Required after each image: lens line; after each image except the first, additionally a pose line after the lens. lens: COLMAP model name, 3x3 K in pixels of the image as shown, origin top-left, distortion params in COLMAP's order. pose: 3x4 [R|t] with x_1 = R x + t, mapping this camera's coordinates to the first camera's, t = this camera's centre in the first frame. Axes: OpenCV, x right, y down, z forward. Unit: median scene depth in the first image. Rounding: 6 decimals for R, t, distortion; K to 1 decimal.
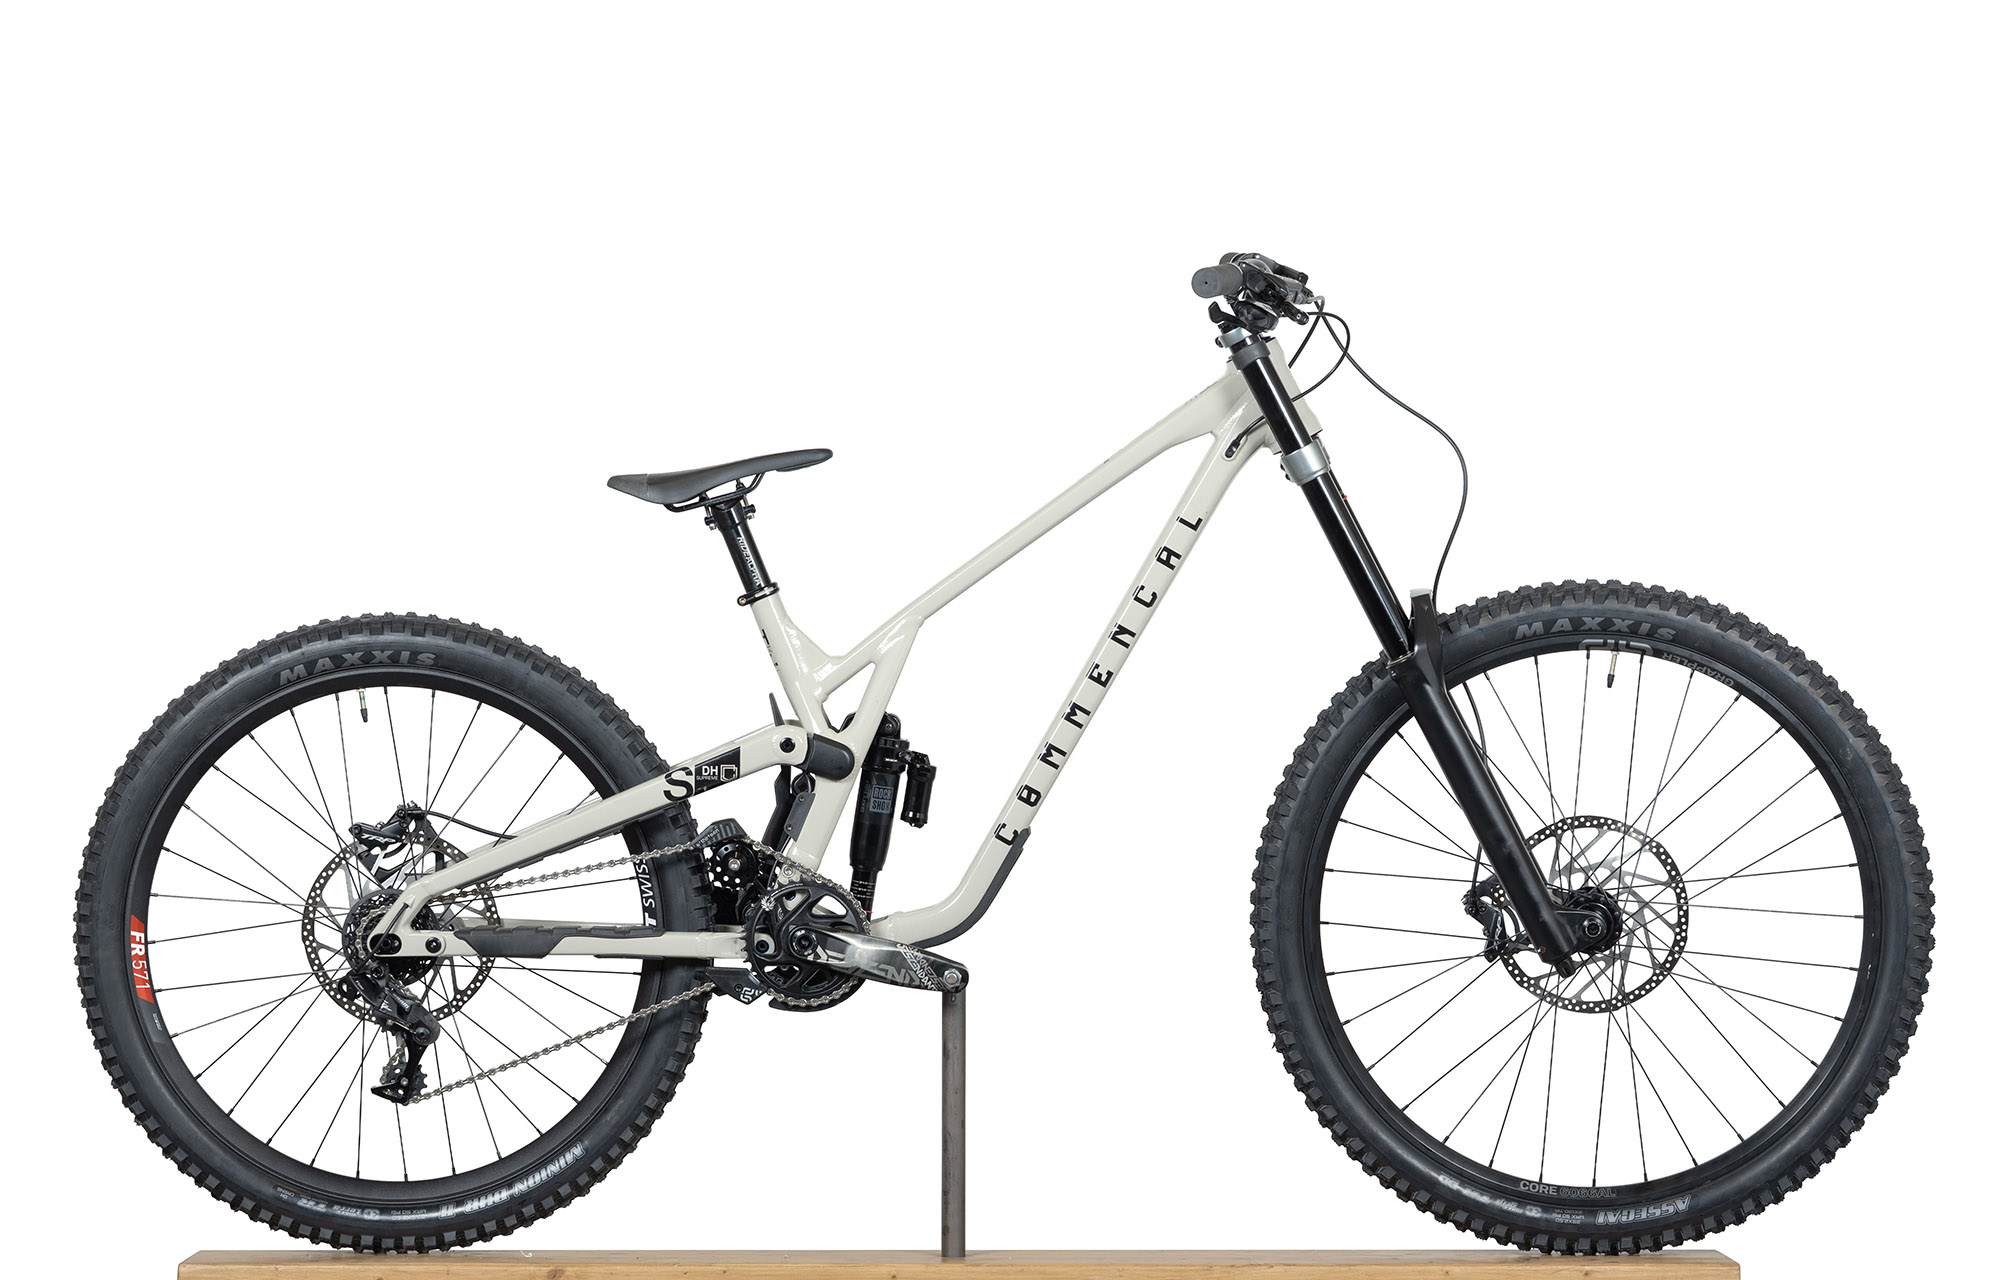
lens RADIAL K [[8552.5, 0, 1000.0], [0, 8552.5, 640.0], [0, 0, 1]] dist [-0.027147, -0.192684]
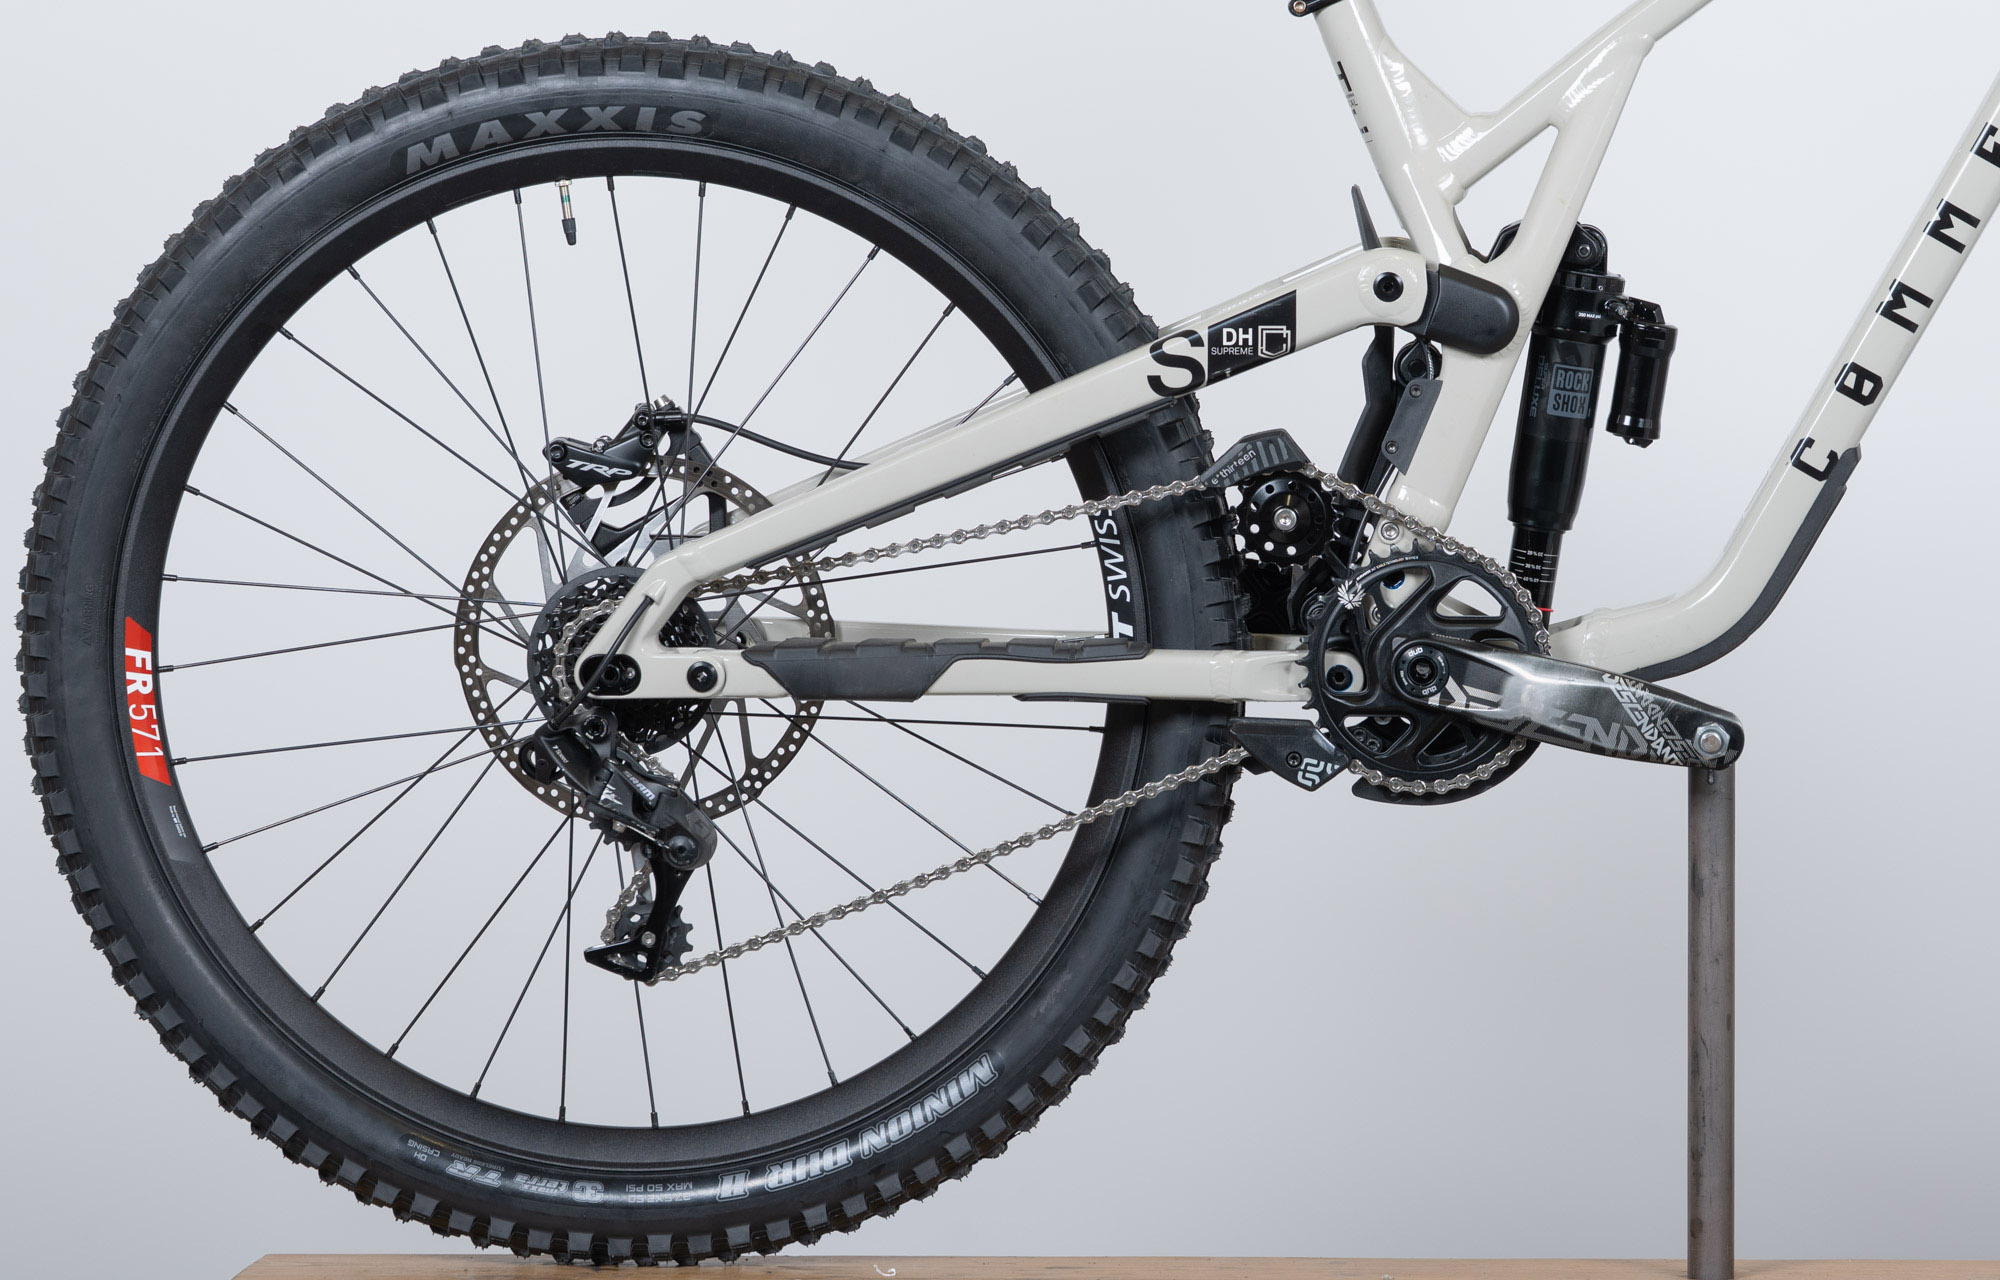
lens RADIAL K [[8552.5, 0, 1000.0], [0, 8552.5, 640.0], [0, 0, 1]] dist [-0.027147, -0.192684]
pose [[0.998590, -0.000683, -0.053083, -0.020821], [0.003507, 0.998581, 0.053133, 0.006088], [0.052971, -0.053244, 0.997176, 0.484015]]
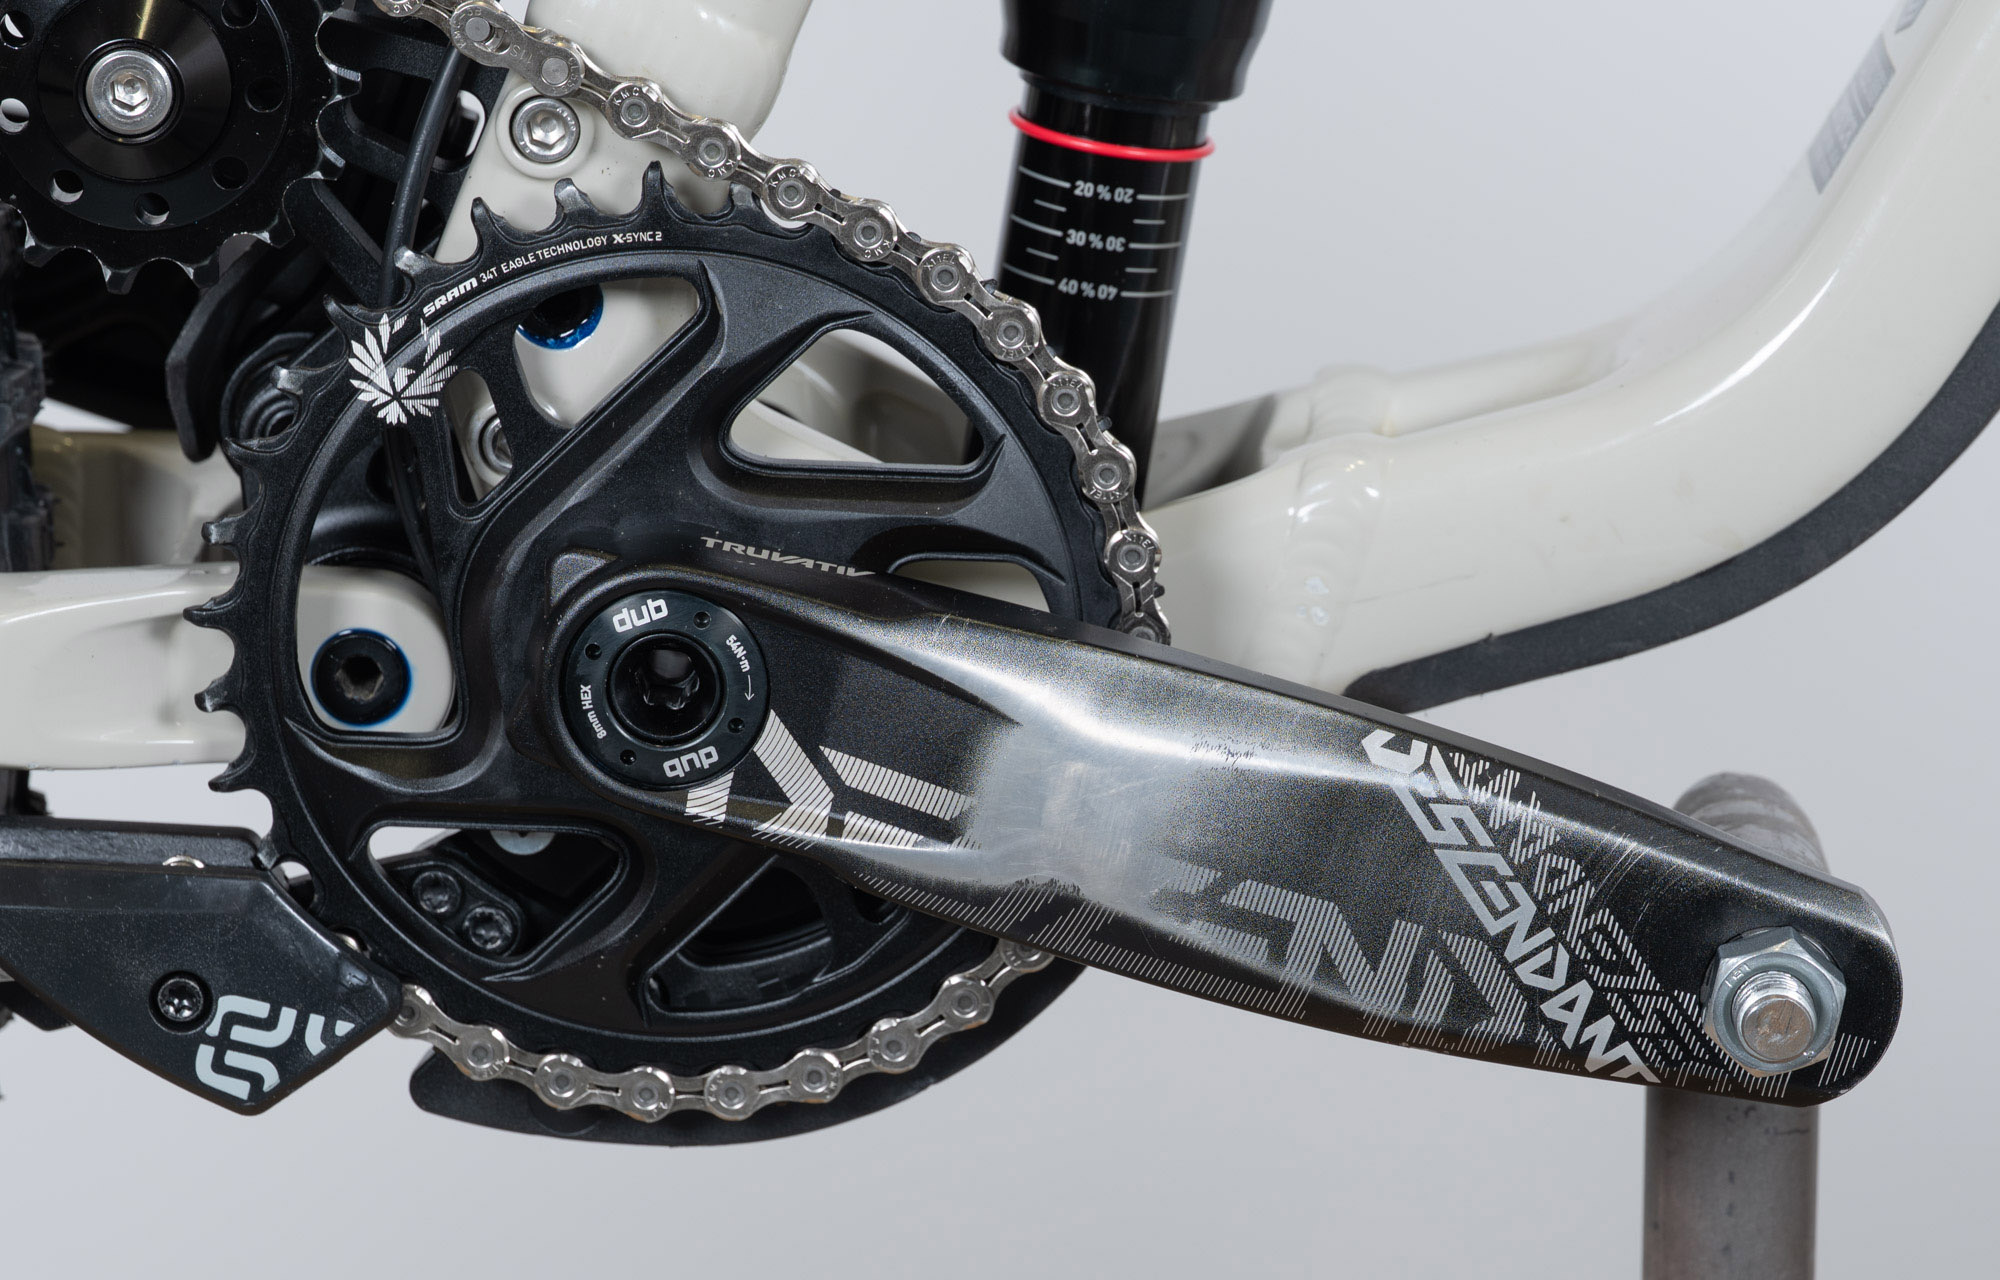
lens RADIAL K [[7005.9, 0, 1000.0], [0, 7005.9, 640.0], [0, 0, 1]] dist [0.058483, -0.026020]
pose [[0.999564, 0.027128, 0.011618, -0.018861], [-0.029087, 0.972108, 0.232722, 0.009167], [-0.004981, -0.232958, 0.972474, 0.890072]]
